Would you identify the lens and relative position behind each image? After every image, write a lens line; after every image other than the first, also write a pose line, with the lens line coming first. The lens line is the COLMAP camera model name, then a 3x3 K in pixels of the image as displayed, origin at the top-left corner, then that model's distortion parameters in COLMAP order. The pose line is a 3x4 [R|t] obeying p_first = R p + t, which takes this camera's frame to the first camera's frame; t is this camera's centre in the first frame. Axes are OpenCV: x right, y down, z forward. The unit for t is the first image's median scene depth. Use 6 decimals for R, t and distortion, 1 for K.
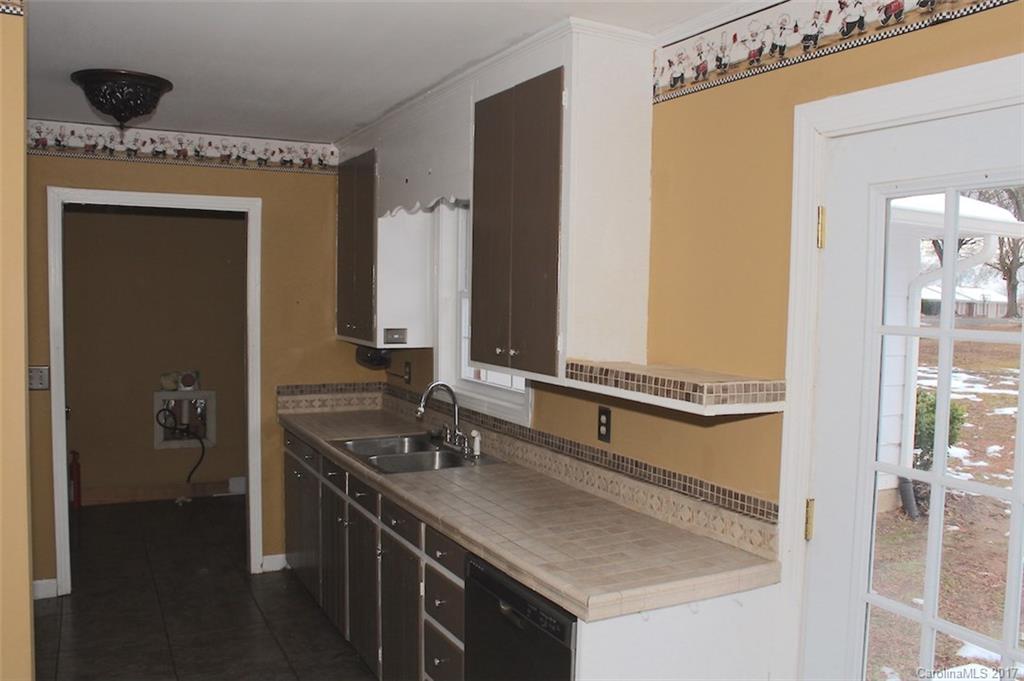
lens RADIAL K [[859.0, 0, 512.0], [0, 859.0, 340.5], [0, 0, 1]] dist [-0.090644, 0.002406]
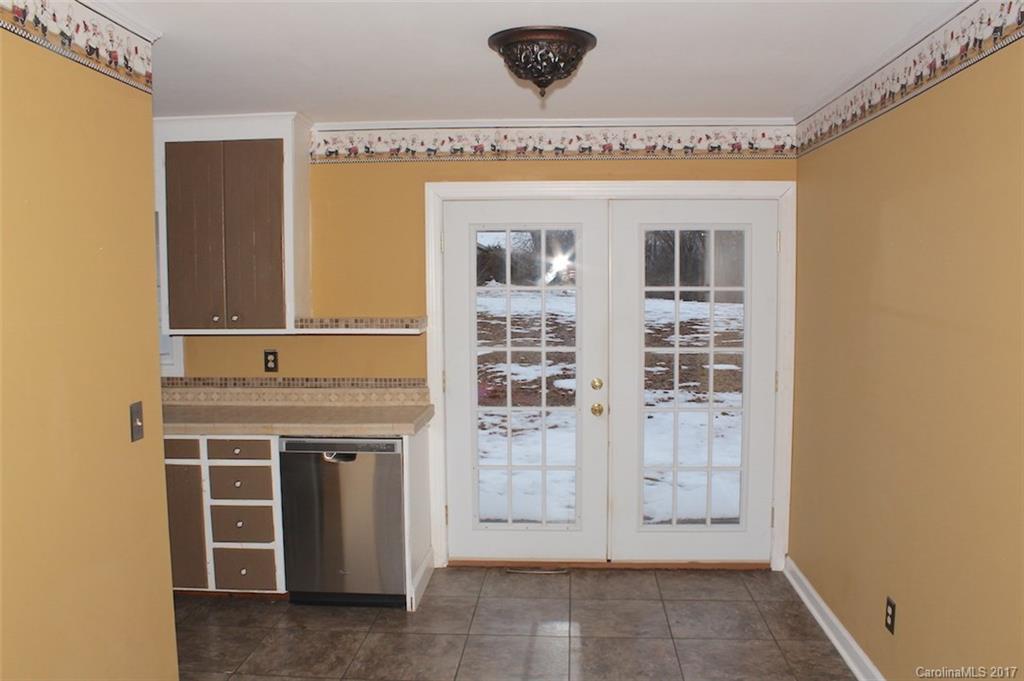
lens RADIAL K [[859.0, 0, 512.0], [0, 859.0, 340.5], [0, 0, 1]] dist [-0.090644, 0.002406]
pose [[0.518868, -0.087827, 0.850331, -1.127659], [0.066409, 0.995844, 0.062335, -0.008180], [-0.852271, 0.024126, 0.522543, -0.217124]]
